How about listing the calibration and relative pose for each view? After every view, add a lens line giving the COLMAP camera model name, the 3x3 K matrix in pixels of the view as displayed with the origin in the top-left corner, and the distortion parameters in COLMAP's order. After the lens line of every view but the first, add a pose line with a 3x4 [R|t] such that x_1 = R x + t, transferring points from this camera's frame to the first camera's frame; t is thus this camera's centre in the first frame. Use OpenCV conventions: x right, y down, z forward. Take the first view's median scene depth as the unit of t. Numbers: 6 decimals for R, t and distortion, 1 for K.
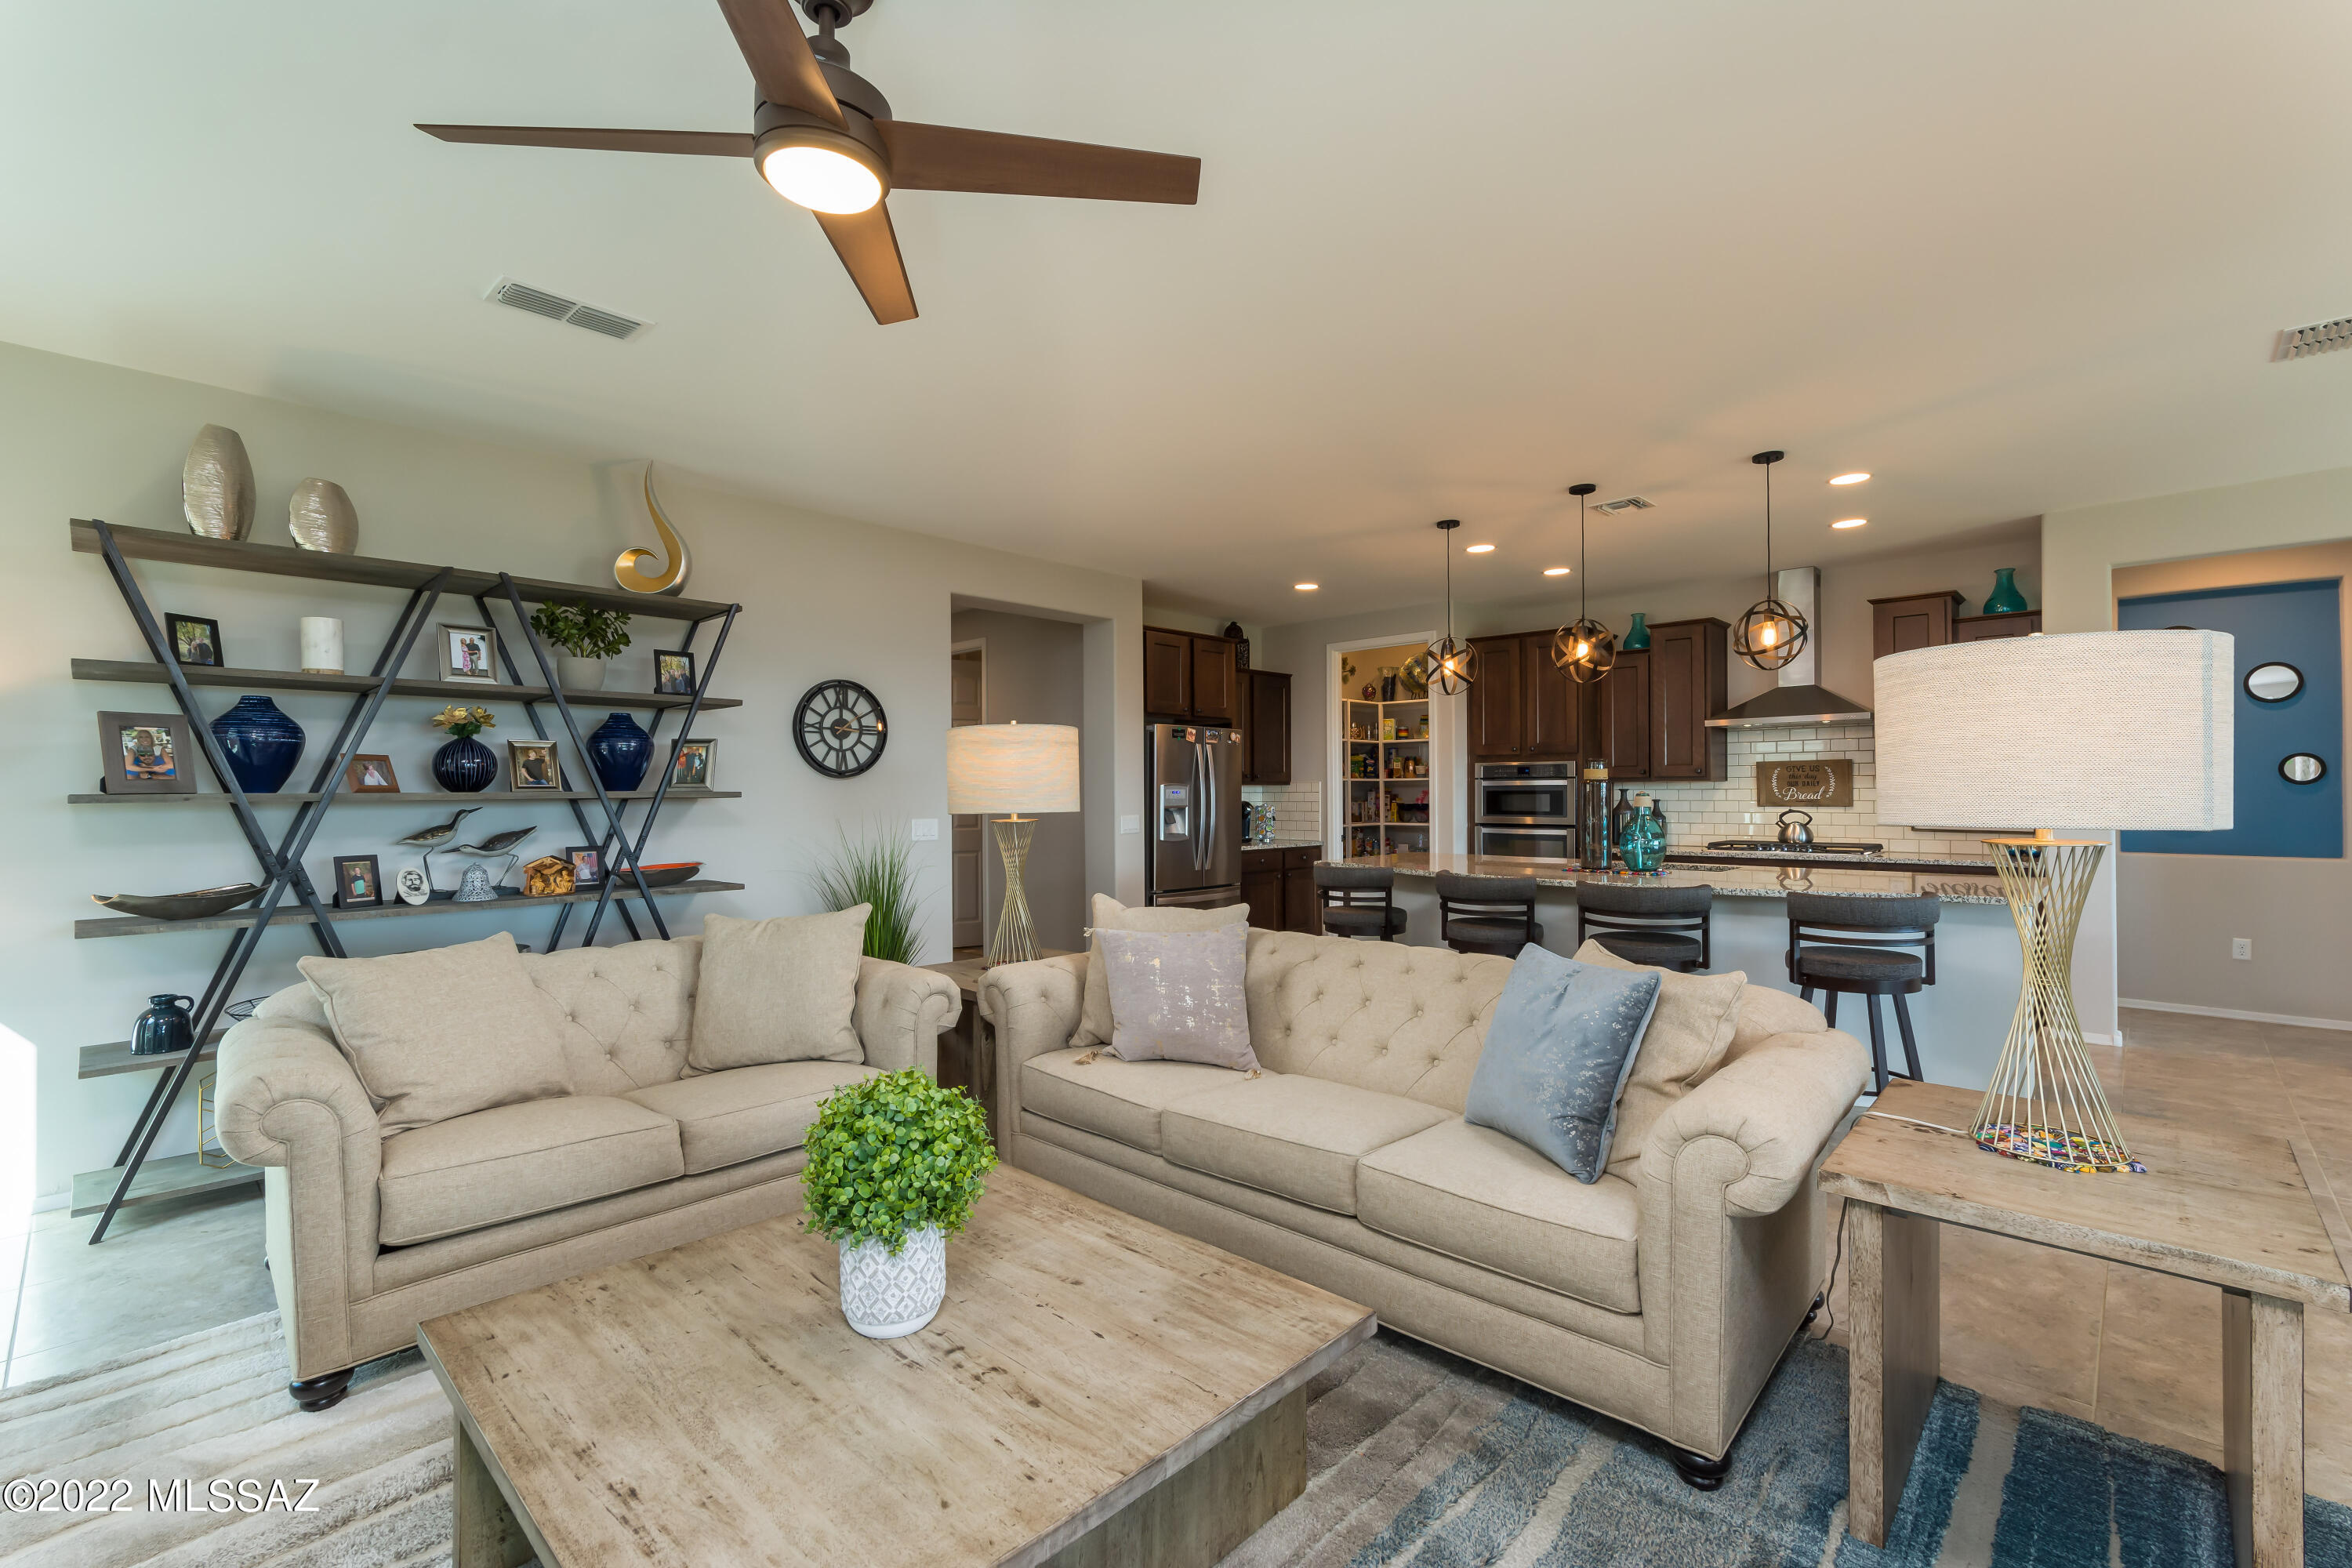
lens RADIAL K [[1018.1, 0, 1182.1], [0, 1018.1, 787.0], [0, 0, 1]] dist [0.001132, 0.002762]
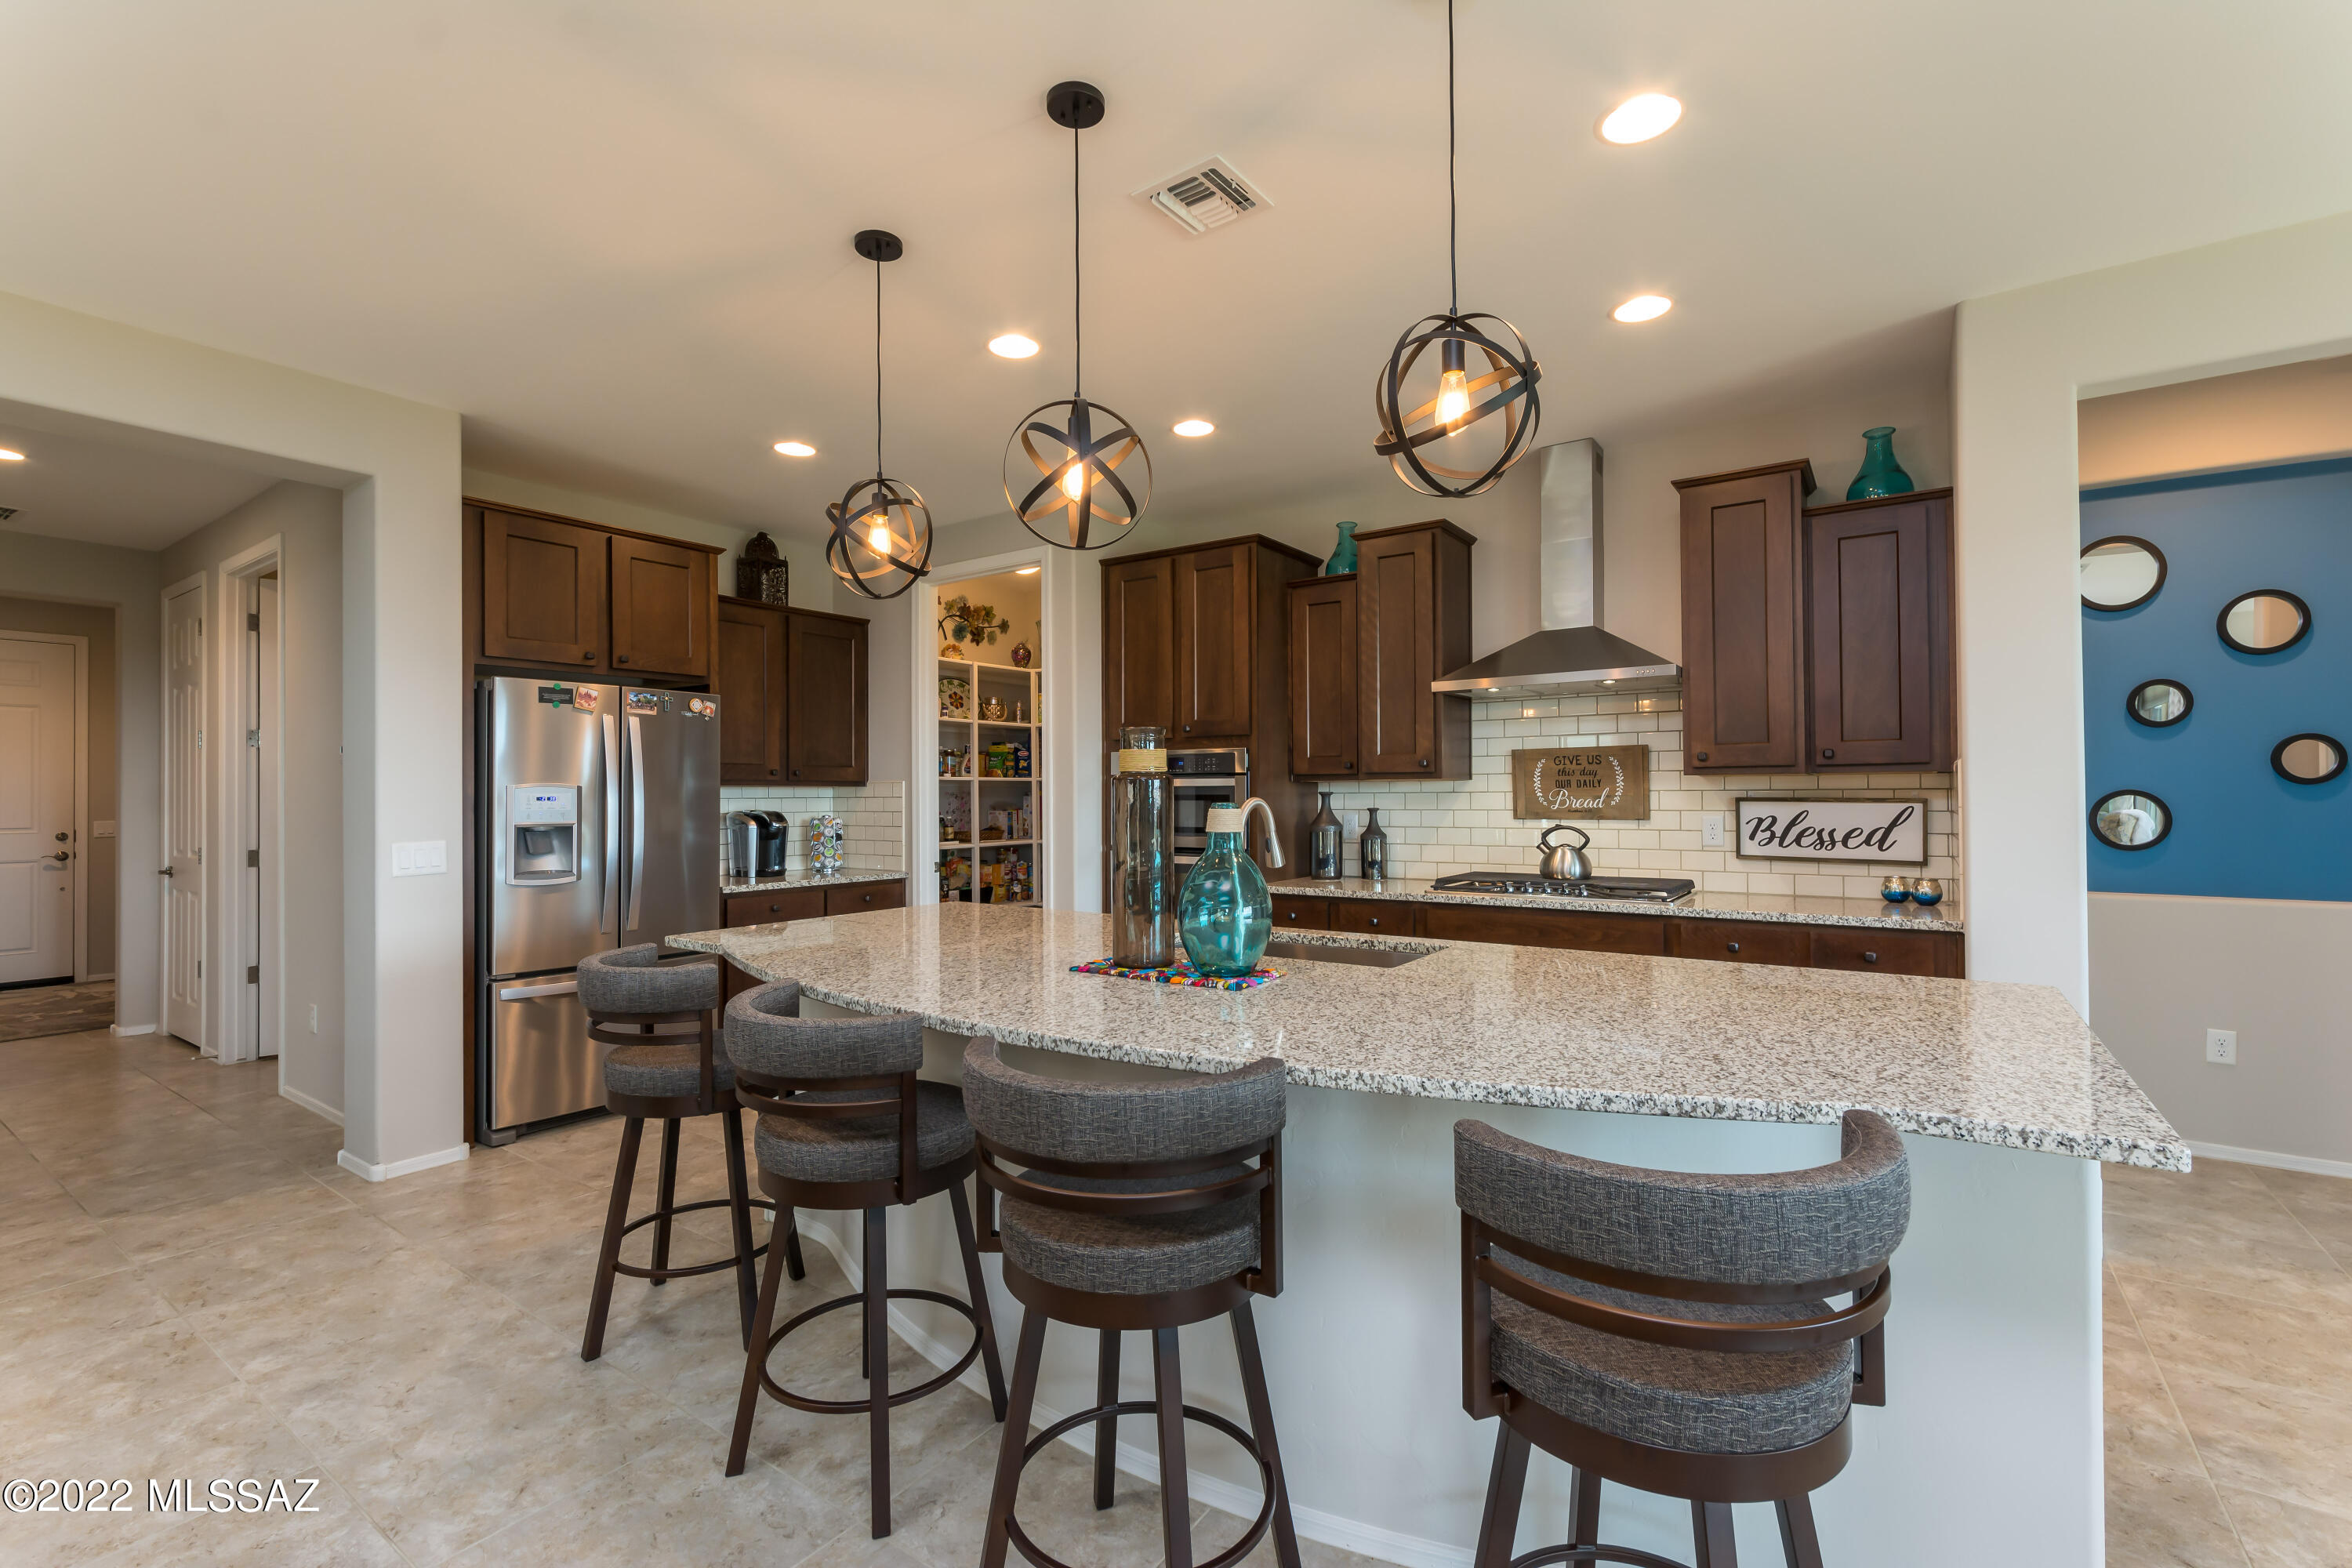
lens RADIAL K [[1018.1, 0, 1176.2], [0, 1018.1, 787.0], [0, 0, 1]] dist [0.001132, 0.002762]
pose [[0.989415, -0.000697, 0.145111, 0.261506], [0.000958, 0.999998, -0.001725, -0.000206], [-0.145110, 0.001846, 0.989414, 0.395934]]
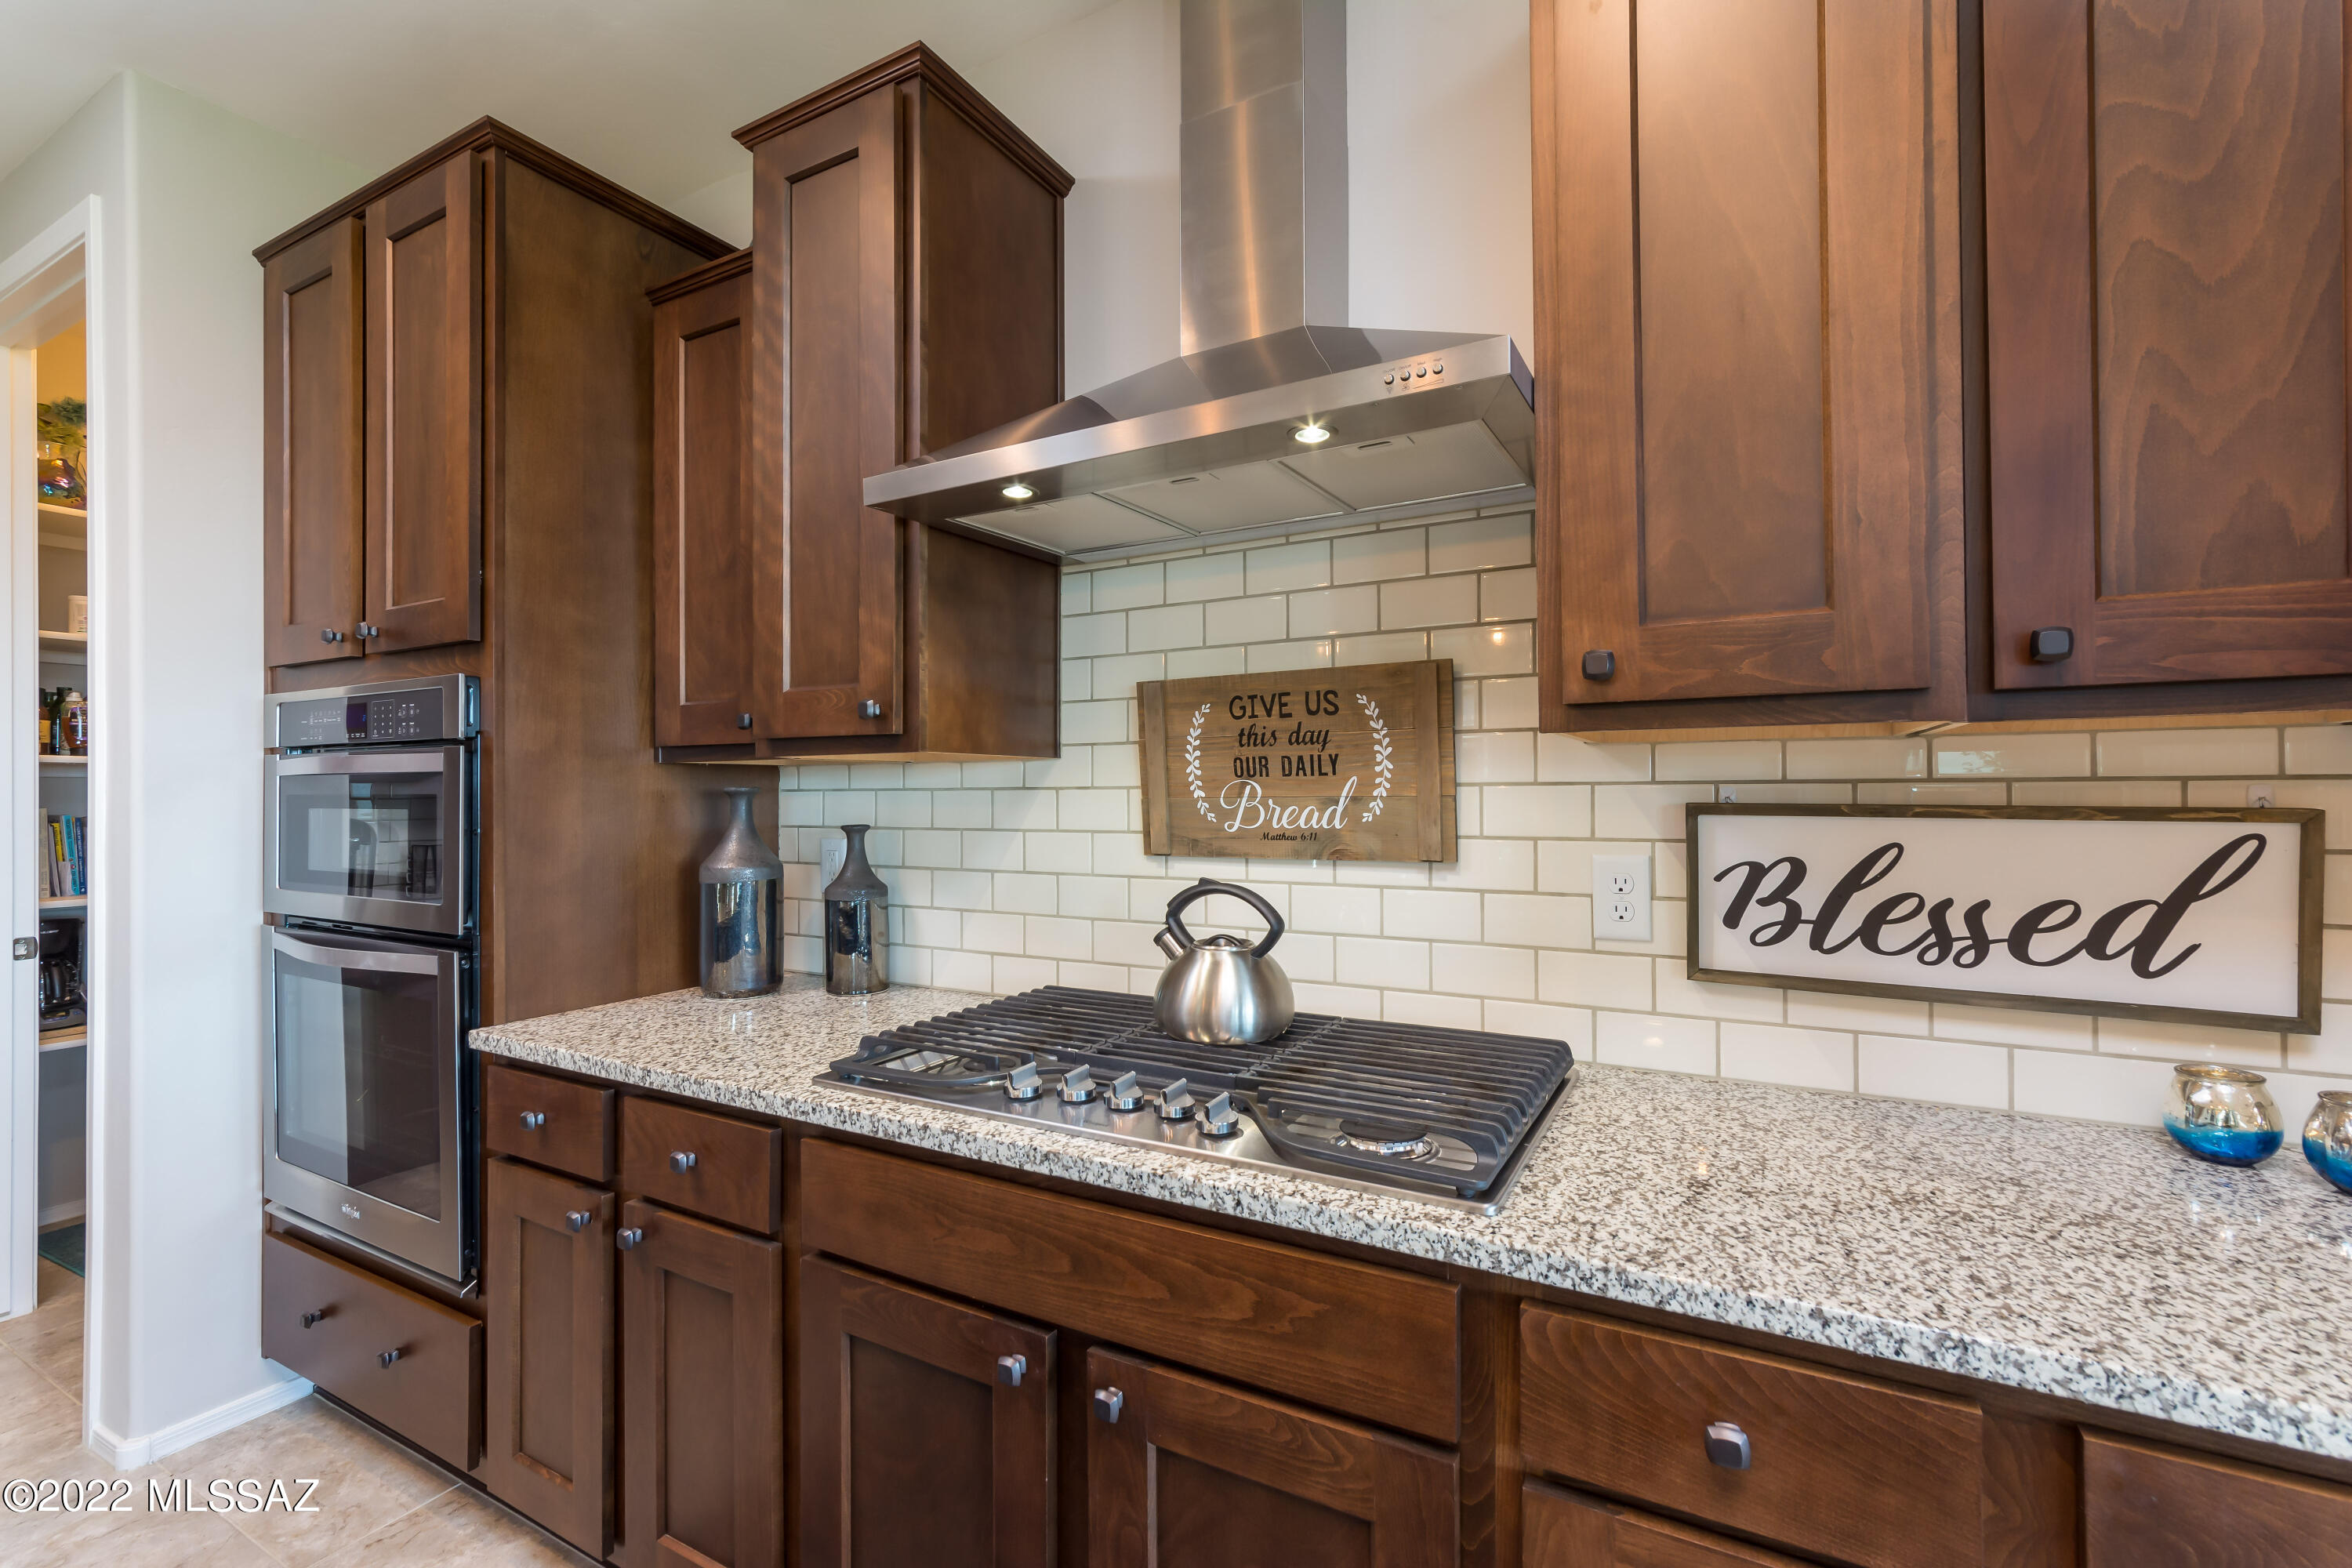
lens RADIAL K [[1018.1, 0, 1173.1], [0, 1018.1, 783.6], [0, 0, 1]] dist [0.001132, 0.002762]
pose [[0.971193, 0.000932, 0.238293, 0.512178], [-0.000370, 0.999997, -0.002403, 0.001642], [-0.238295, 0.002245, 0.971190, 0.749096]]
